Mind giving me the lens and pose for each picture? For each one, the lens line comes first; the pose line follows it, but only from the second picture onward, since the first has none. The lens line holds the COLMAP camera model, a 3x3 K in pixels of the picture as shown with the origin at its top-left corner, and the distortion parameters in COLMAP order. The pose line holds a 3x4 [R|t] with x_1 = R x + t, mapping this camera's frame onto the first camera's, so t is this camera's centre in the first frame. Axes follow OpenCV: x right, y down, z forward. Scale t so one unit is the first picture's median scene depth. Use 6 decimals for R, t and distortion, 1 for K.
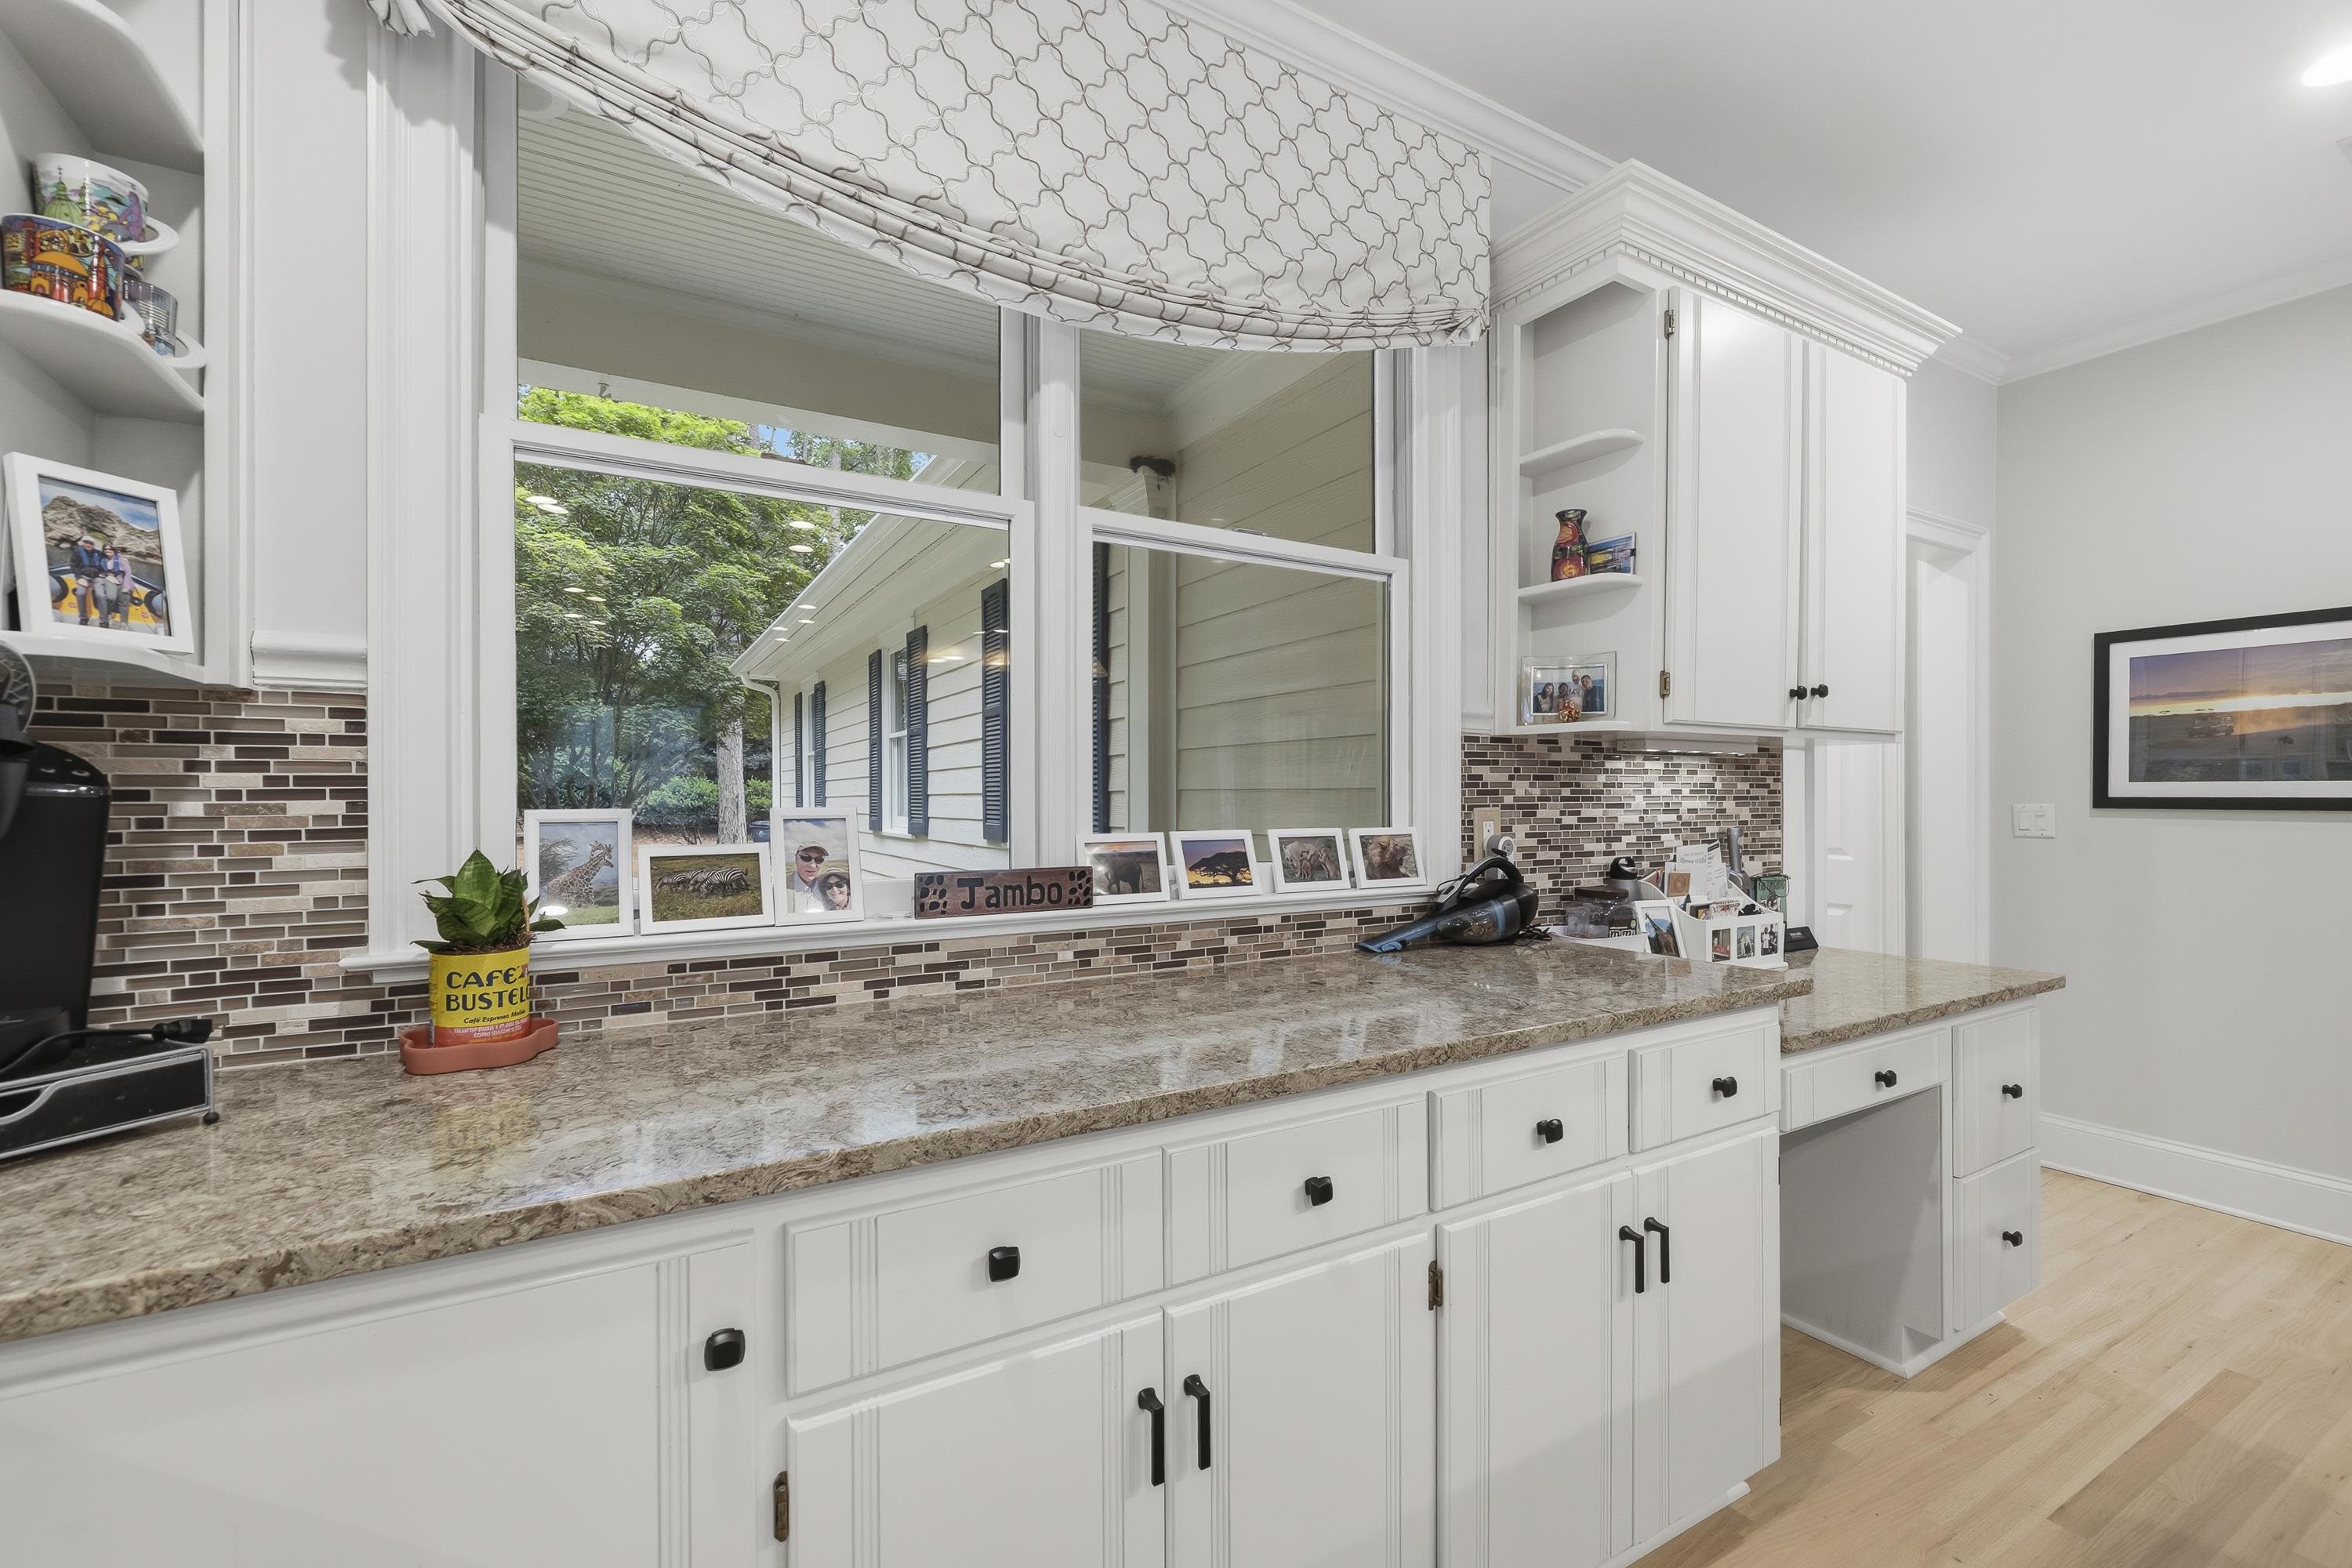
lens RADIAL K [[988.8, 0, 1165.5], [0, 988.8, 800.5], [0, 0, 1]] dist [-0.004004, 0.000352]
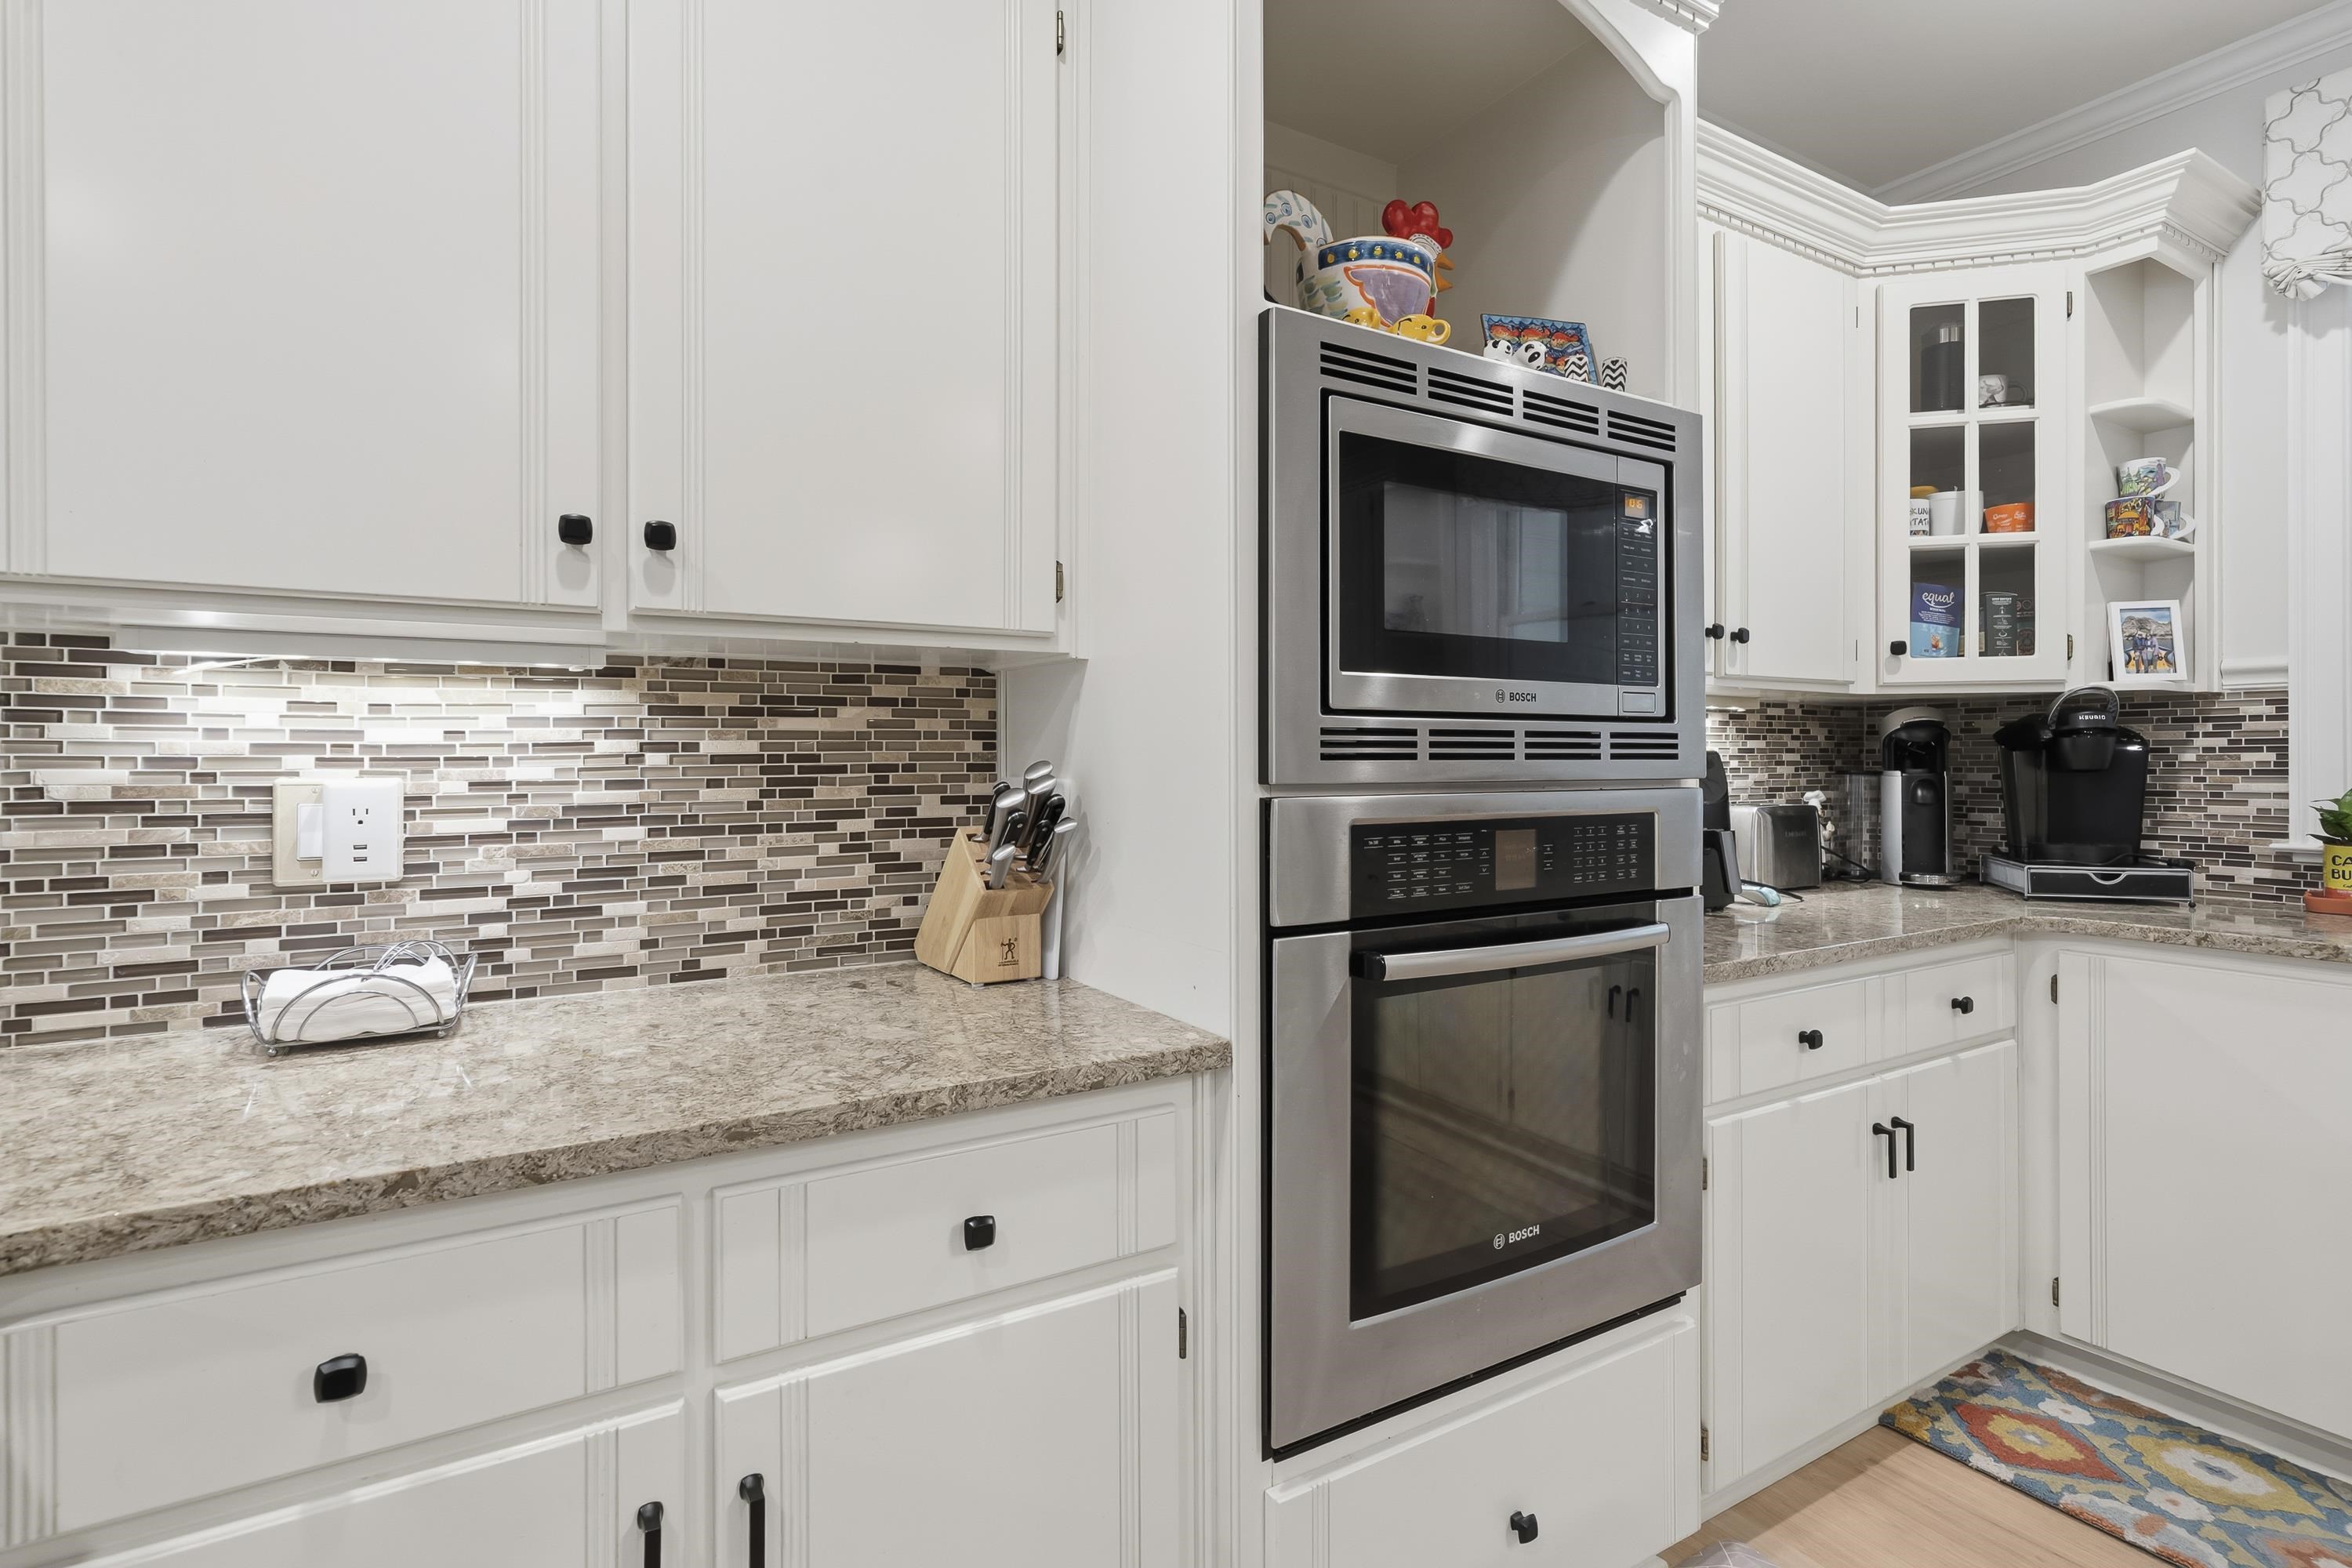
lens RADIAL K [[1124.3, 0, 1168.2], [0, 1124.3, 752.3], [0, 0, 1]] dist [-0.000598, 0.001172]
pose [[0.015105, -0.001204, -0.999885, 0.679812], [-0.000914, 0.999999, -0.001218, 0.001862], [0.999885, 0.000932, 0.015104, -0.593121]]
